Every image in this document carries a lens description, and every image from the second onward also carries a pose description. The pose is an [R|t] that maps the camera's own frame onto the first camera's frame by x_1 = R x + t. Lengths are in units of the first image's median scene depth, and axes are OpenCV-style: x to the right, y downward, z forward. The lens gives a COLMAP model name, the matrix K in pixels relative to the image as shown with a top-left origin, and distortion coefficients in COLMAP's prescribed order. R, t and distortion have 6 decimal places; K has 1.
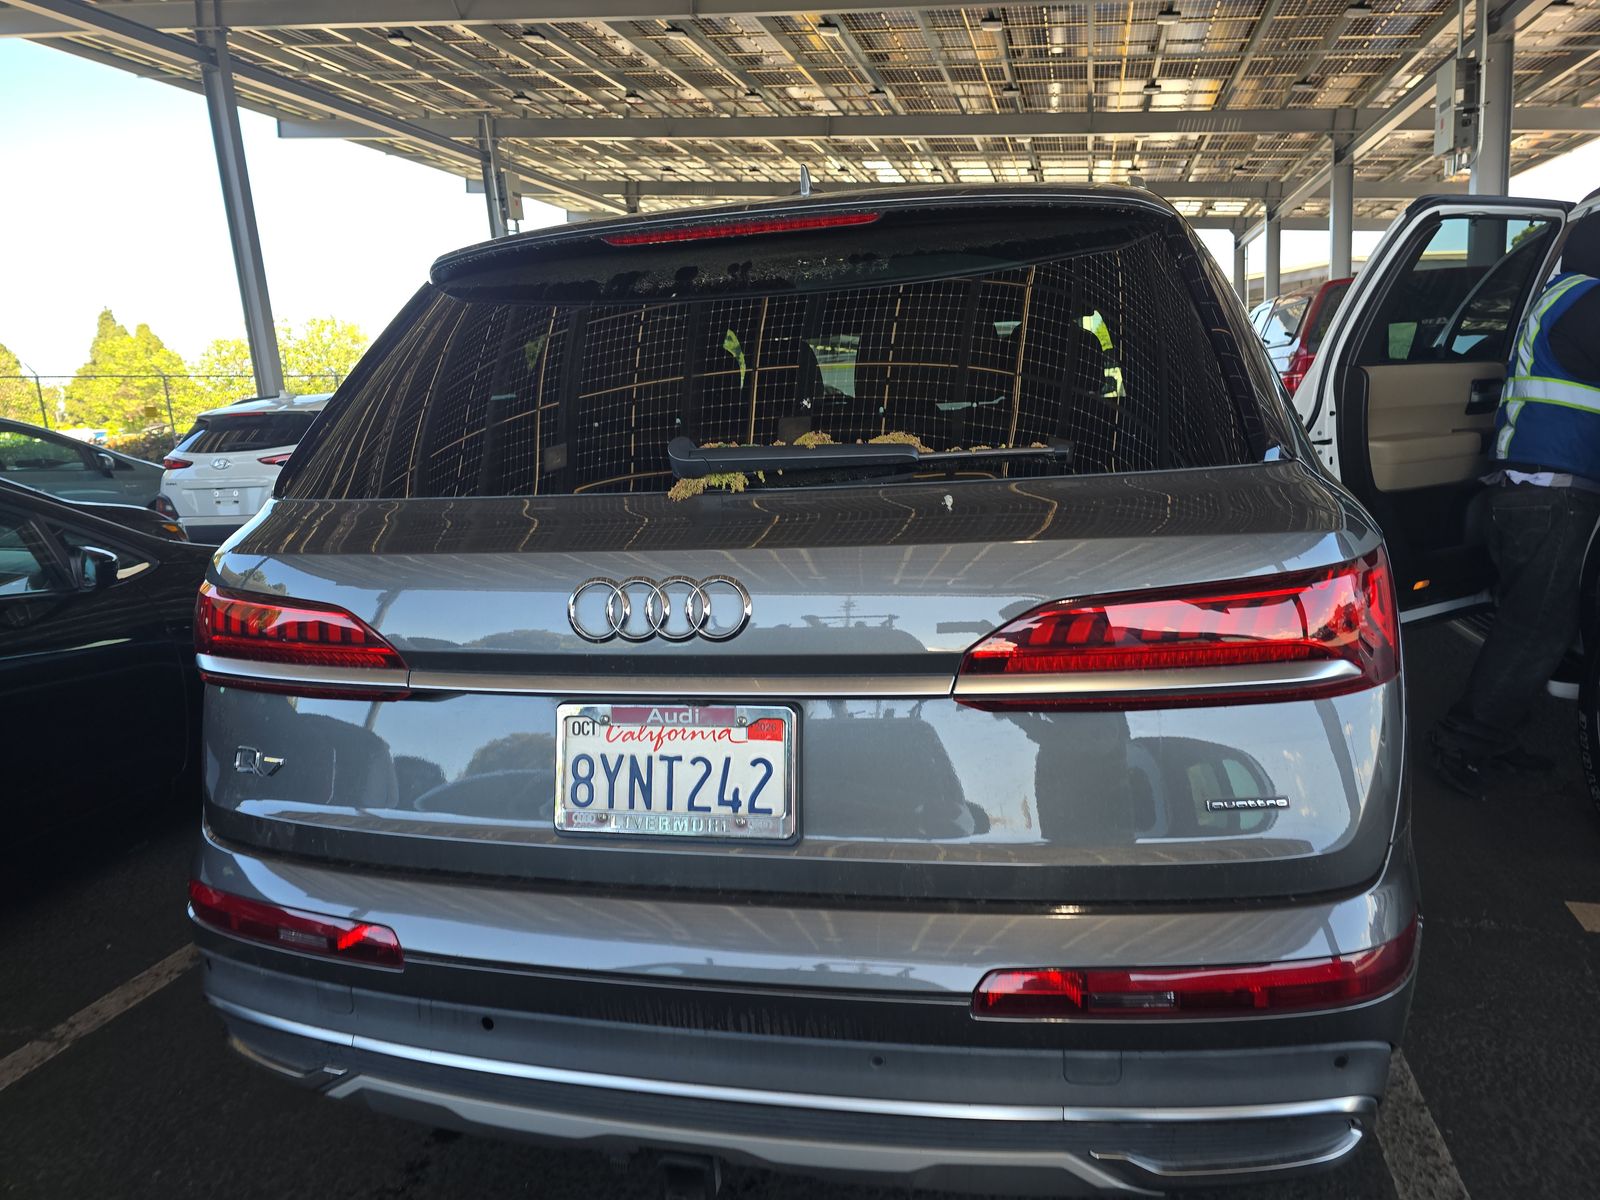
lens RADIAL K [[1098.8, 0, 802.9], [0, 1098.8, 616.8], [0, 0, 1]] dist [0.060987, -0.061879]
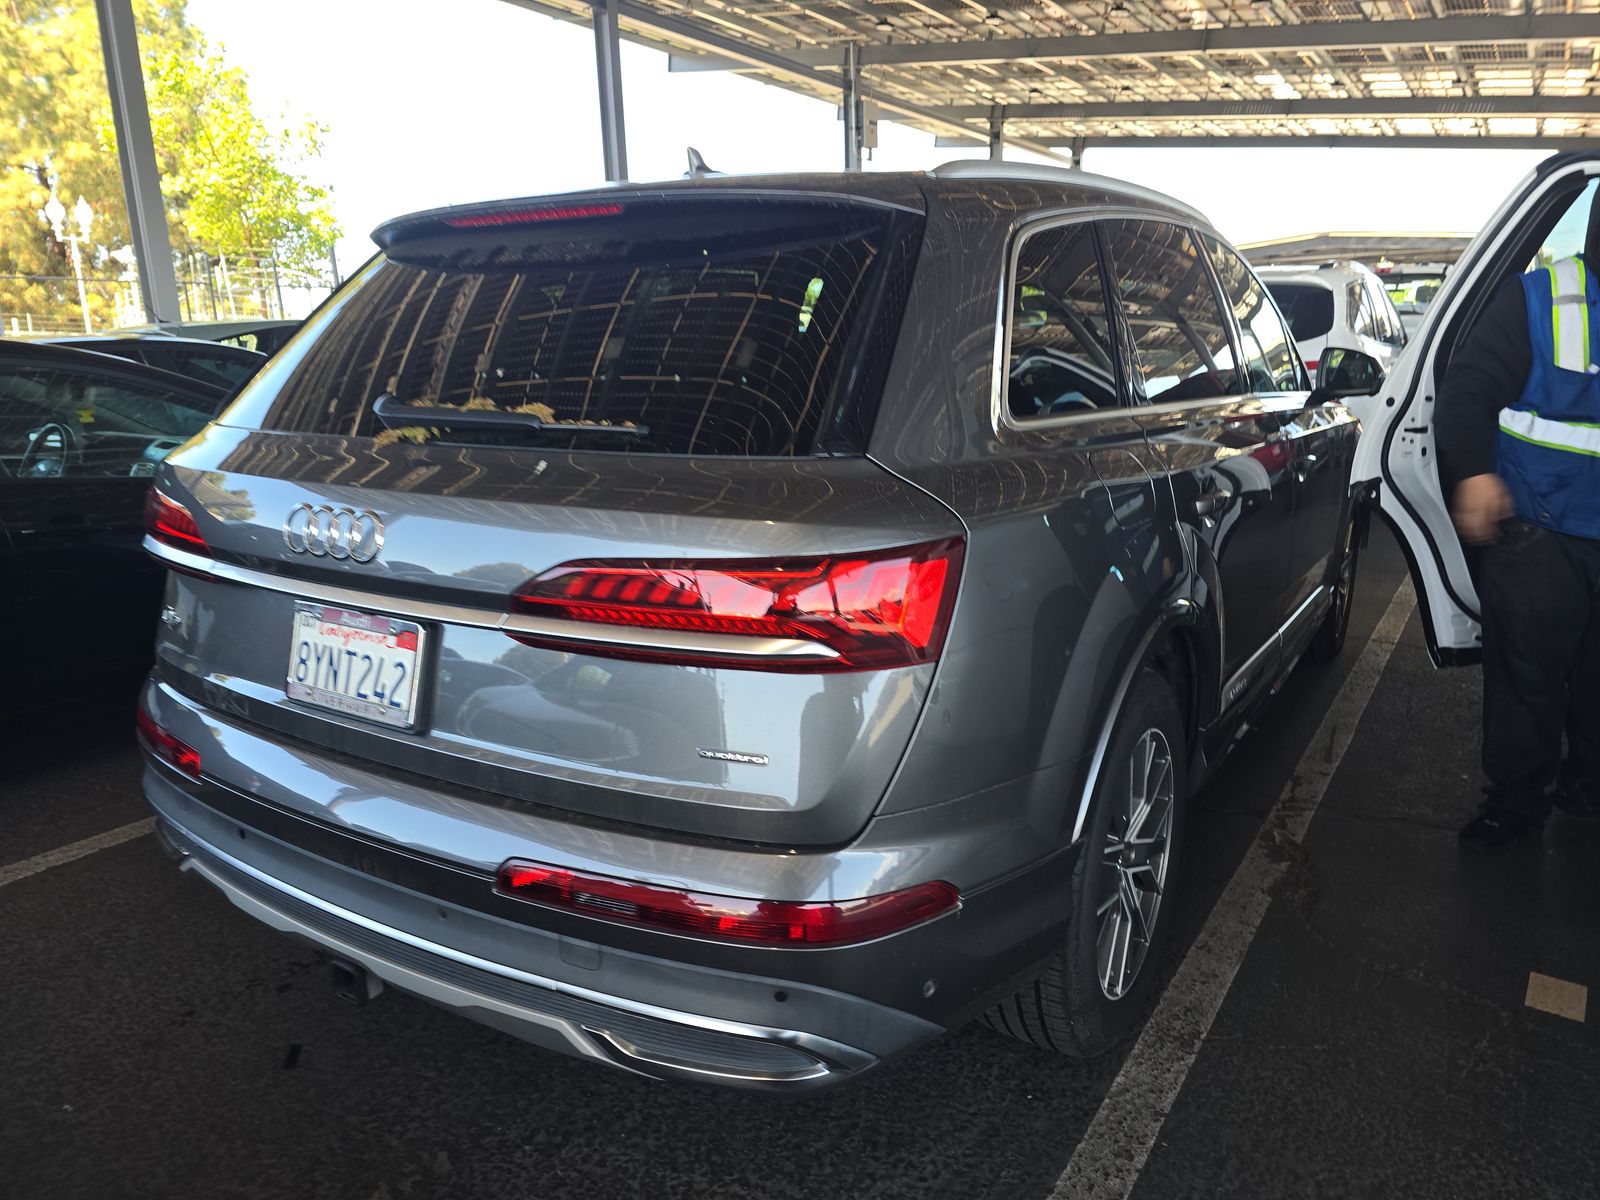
lens RADIAL K [[1098.8, 0, 802.9], [0, 1098.8, 616.8], [0, 0, 1]] dist [0.060987, -0.061879]
pose [[0.942126, 0.125607, -0.310841, 0.055429], [-0.106187, 0.991227, 0.078702, -0.004886], [0.318000, -0.041140, 0.947198, -0.002096]]
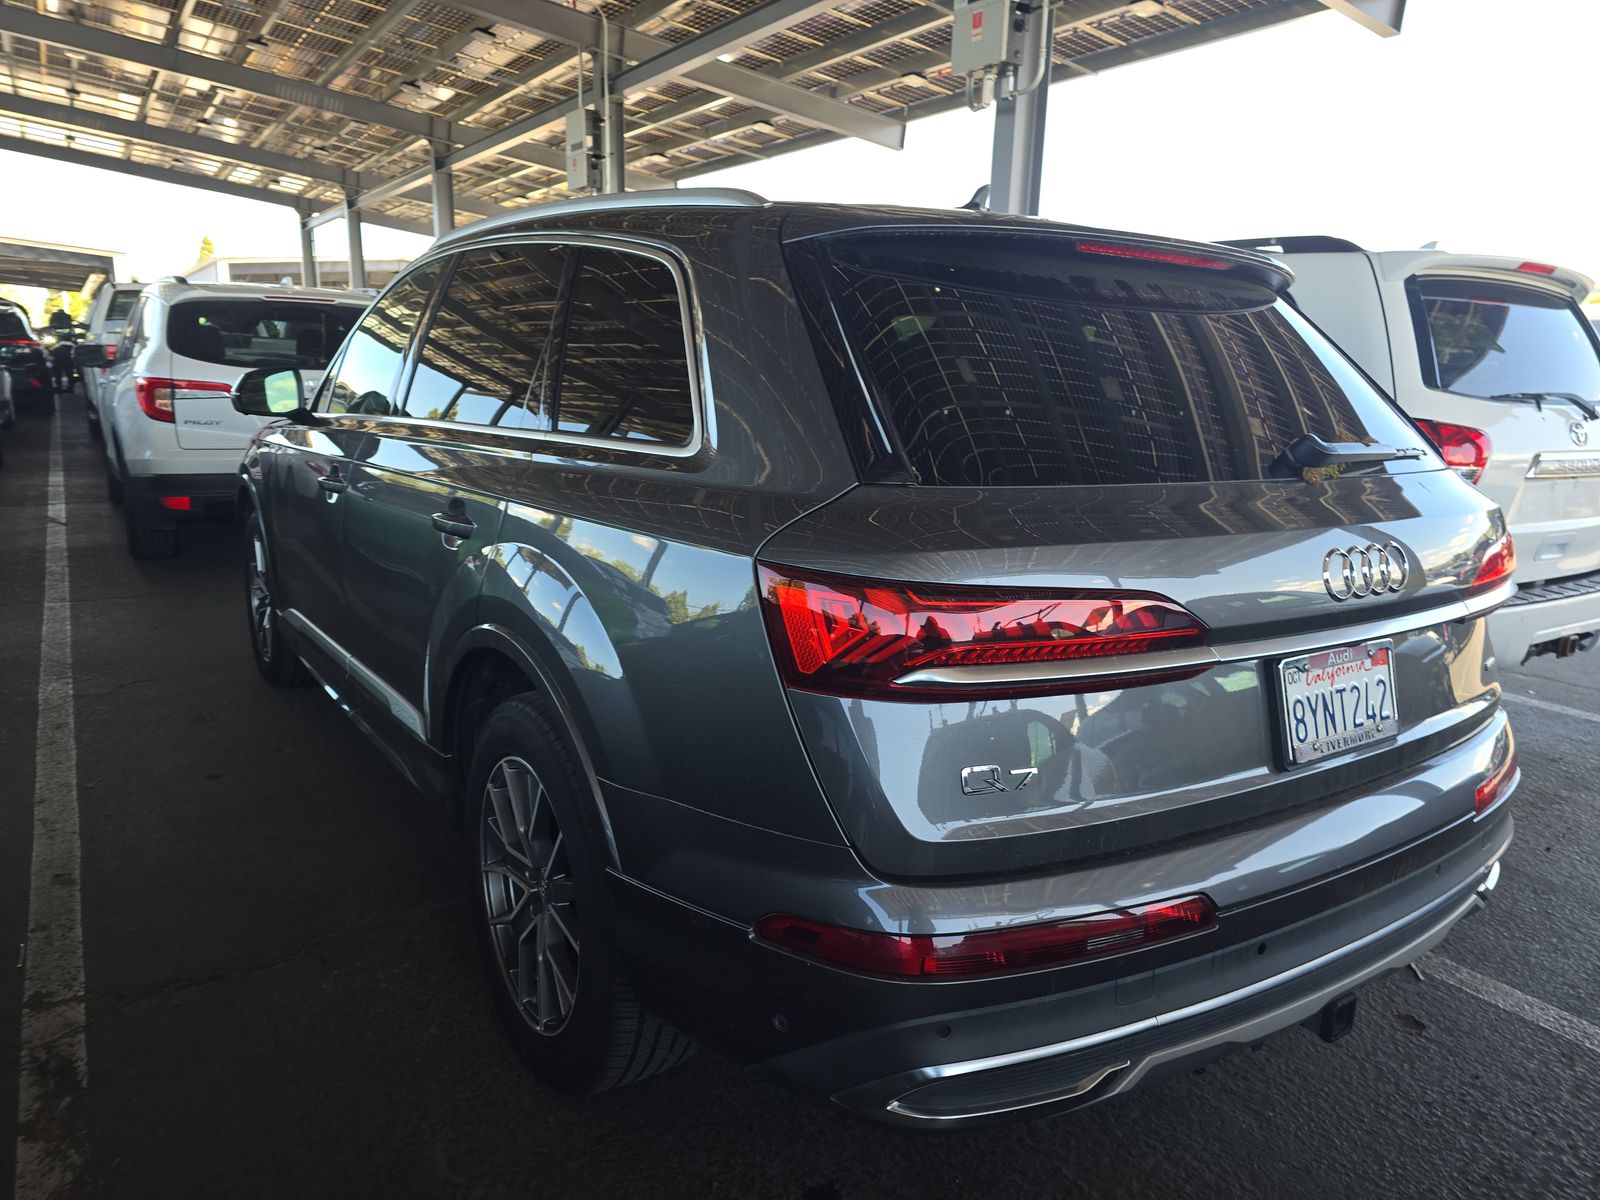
lens RADIAL K [[1098.8, 0, 802.9], [0, 1098.8, 616.8], [0, 0, 1]] dist [0.060987, -0.061879]
pose [[0.657513, -0.086319, 0.748482, -0.108446], [0.077679, 0.995888, 0.046614, -0.004595], [-0.749428, 0.027492, 0.661514, 0.045696]]
